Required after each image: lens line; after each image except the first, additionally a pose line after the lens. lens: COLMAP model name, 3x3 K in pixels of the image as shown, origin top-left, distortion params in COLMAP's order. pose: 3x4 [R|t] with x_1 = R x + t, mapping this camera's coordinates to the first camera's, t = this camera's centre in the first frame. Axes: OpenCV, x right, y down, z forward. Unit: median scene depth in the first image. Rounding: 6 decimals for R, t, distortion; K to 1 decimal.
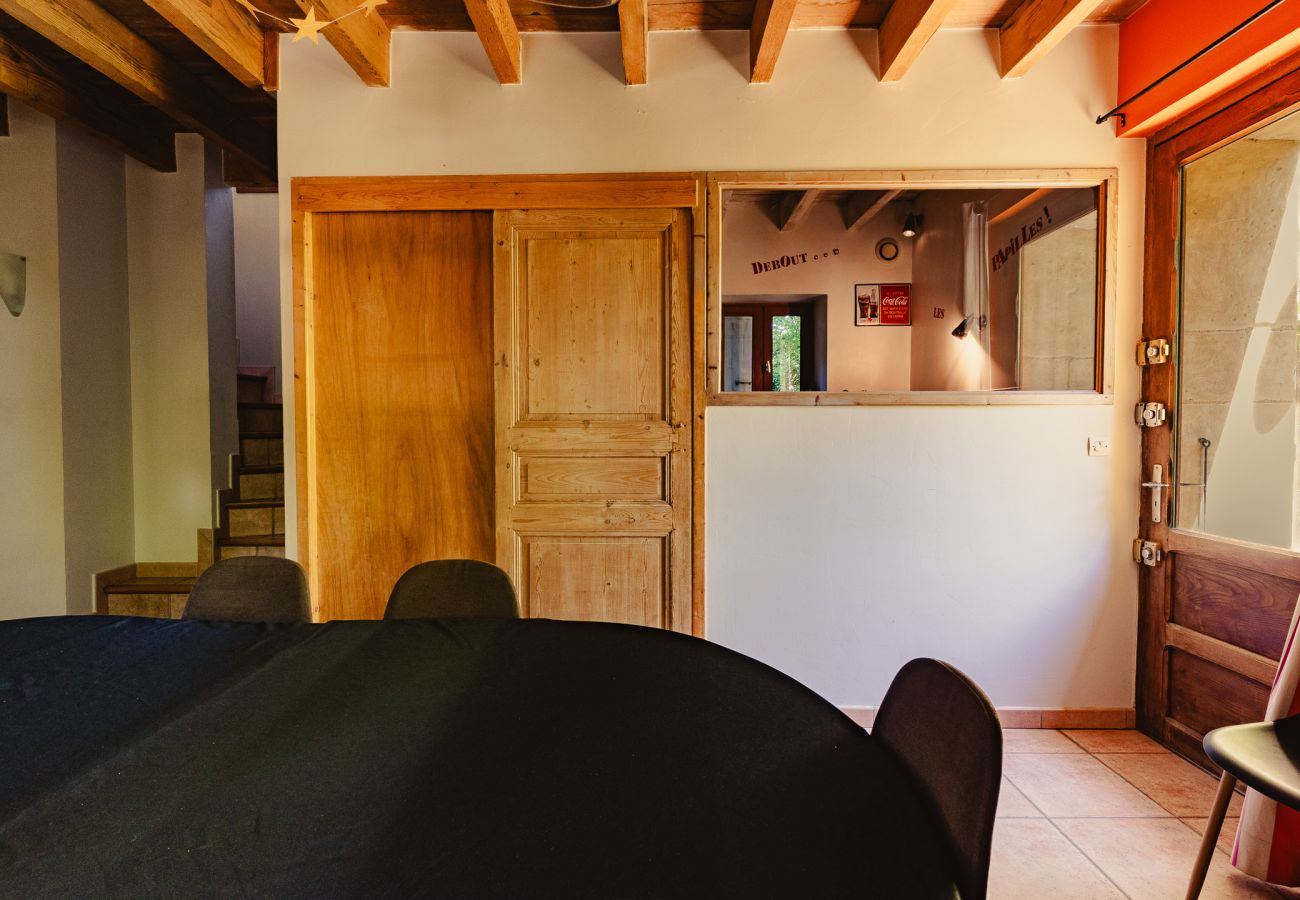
lens RADIAL K [[671.7, 0, 650.0], [0, 671.7, 450.0], [0, 0, 1]] dist [-0.000450, -0.000453]
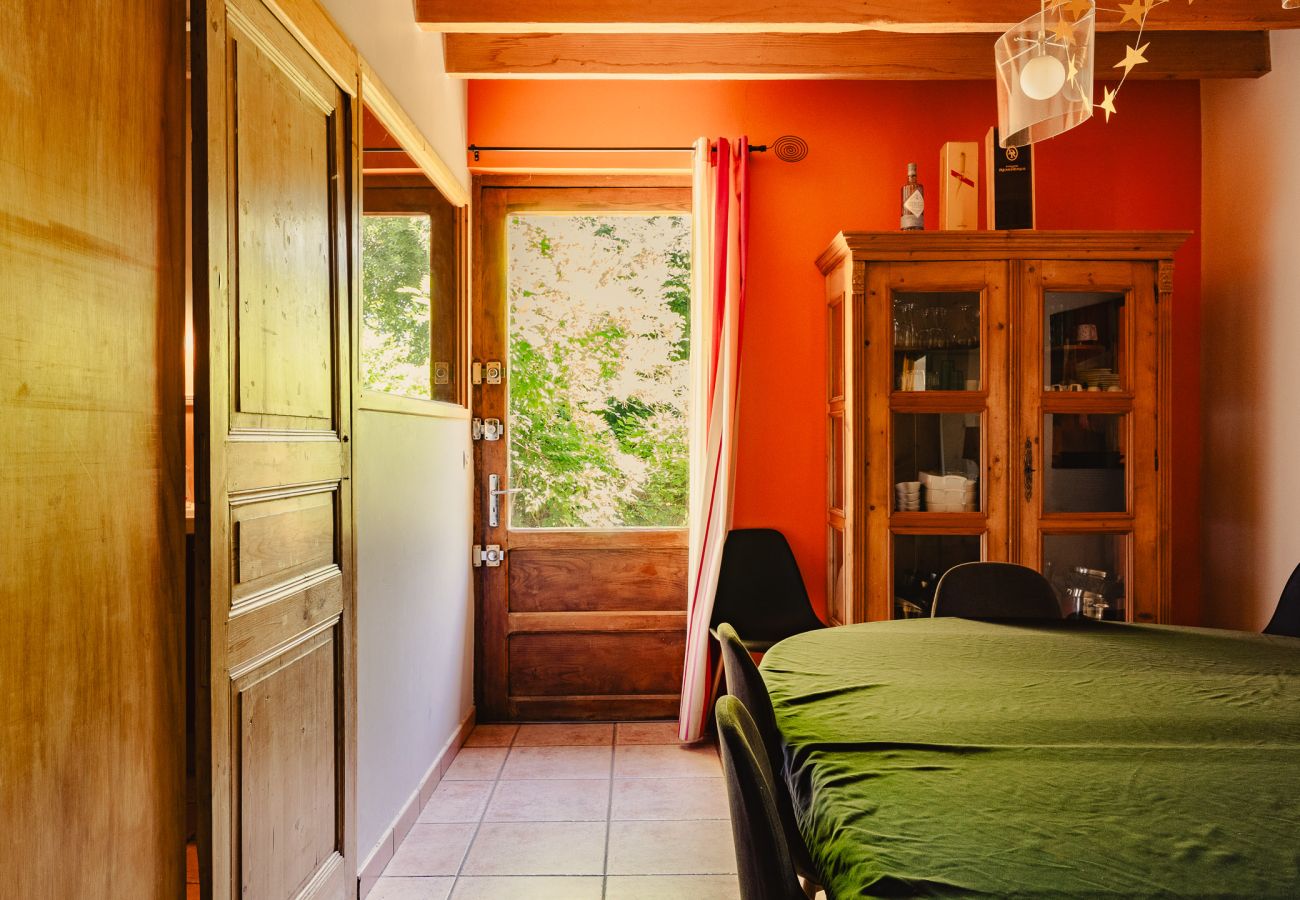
lens RADIAL K [[996.2, 0, 650.0], [0, 996.2, 450.0], [0, 0, 1]] dist [-0.004799, 0.005137]
pose [[-0.006098, -0.008284, 0.999947, -0.910368], [0.038283, 0.999231, 0.008512, -0.022896], [-0.999248, 0.038332, -0.005776, 0.763608]]
